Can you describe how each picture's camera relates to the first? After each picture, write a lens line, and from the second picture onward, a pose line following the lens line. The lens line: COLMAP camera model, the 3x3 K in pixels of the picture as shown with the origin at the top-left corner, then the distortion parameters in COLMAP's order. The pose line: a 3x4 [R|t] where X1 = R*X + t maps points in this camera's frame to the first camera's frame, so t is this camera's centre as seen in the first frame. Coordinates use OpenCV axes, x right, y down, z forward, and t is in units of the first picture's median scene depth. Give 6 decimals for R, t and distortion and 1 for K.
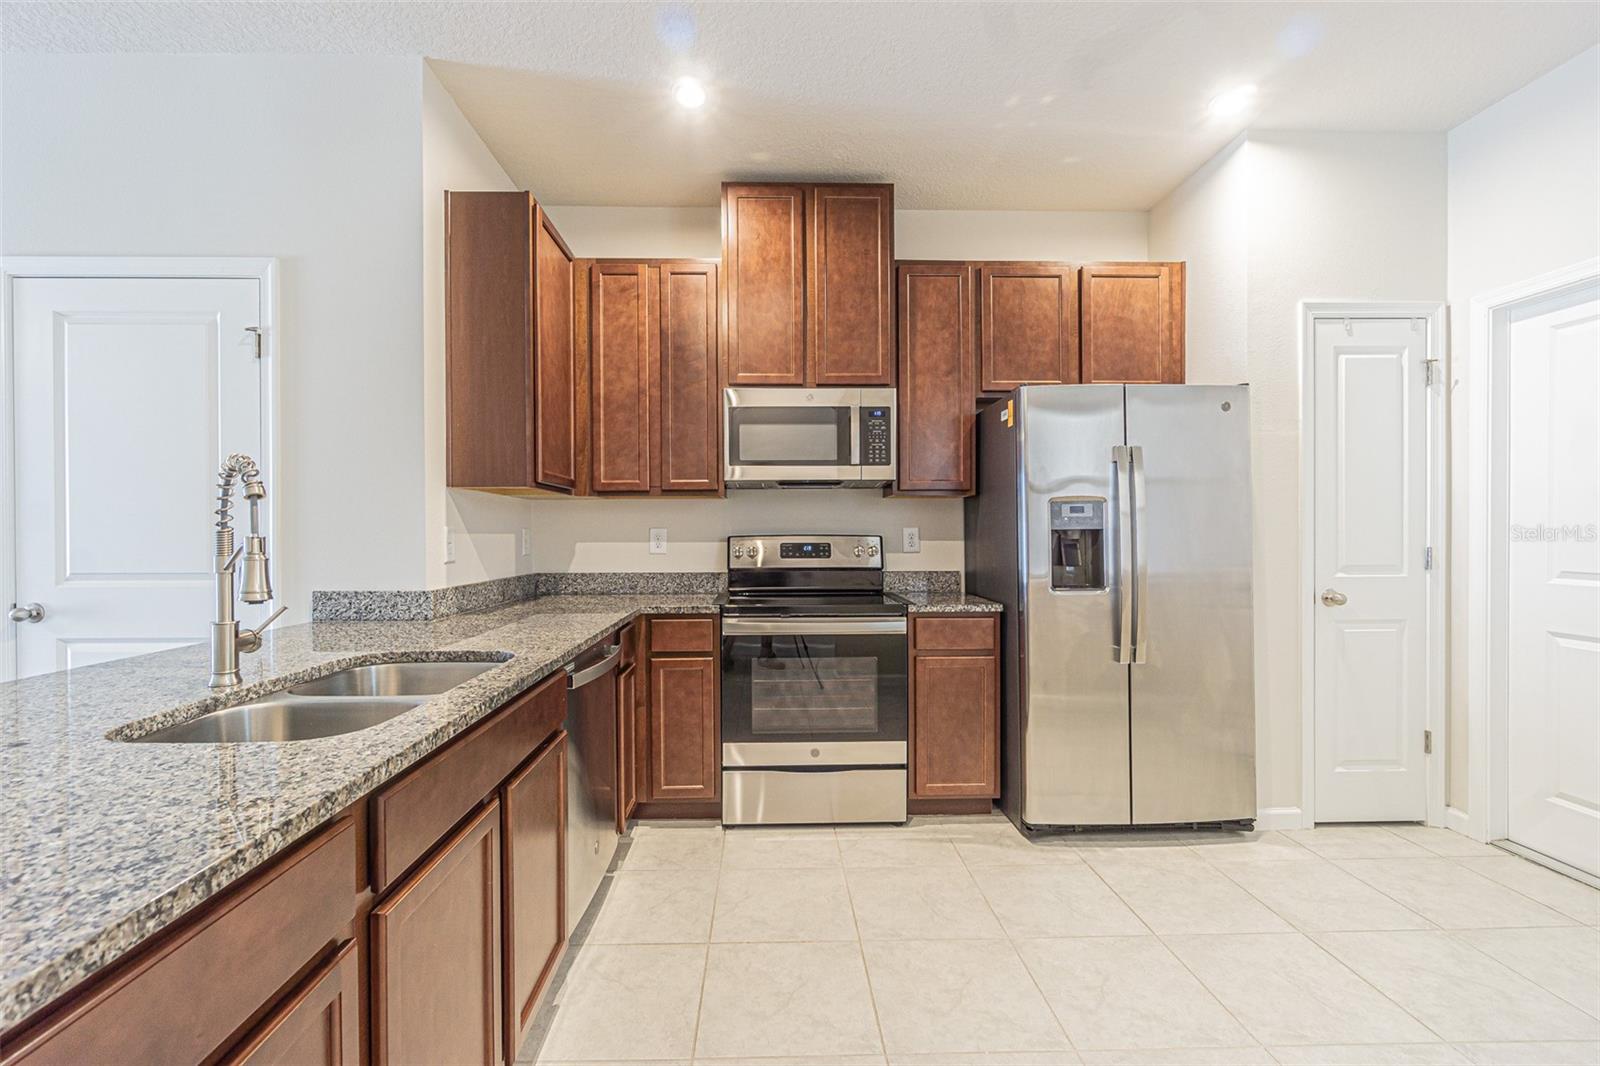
lens RADIAL K [[689.8, 0, 788.0], [0, 689.8, 535.5], [0, 0, 1]] dist [-0.000386, 0.000213]
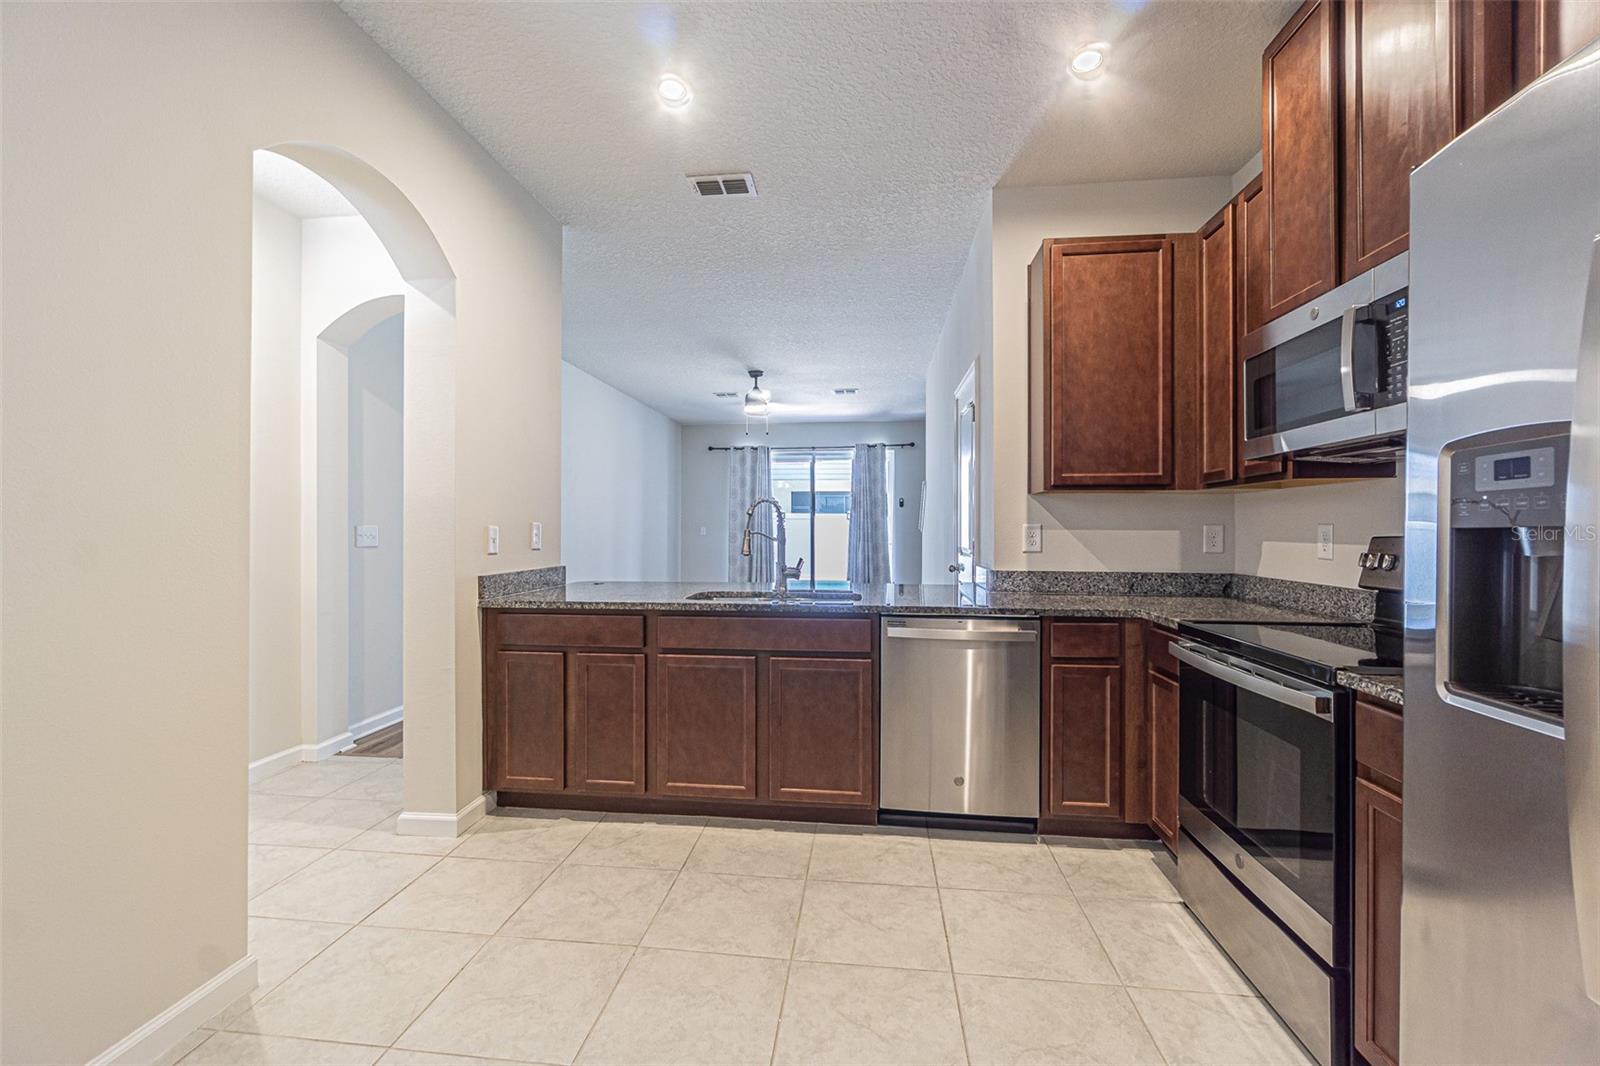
lens RADIAL K [[689.8, 0, 790.3], [0, 689.8, 528.1], [0, 0, 1]] dist [-0.000386, 0.000213]
pose [[-0.138271, 0.003552, -0.990388, 0.802334], [-0.007808, 0.999959, 0.004676, -0.006982], [0.990364, 0.008379, -0.138237, 0.695021]]
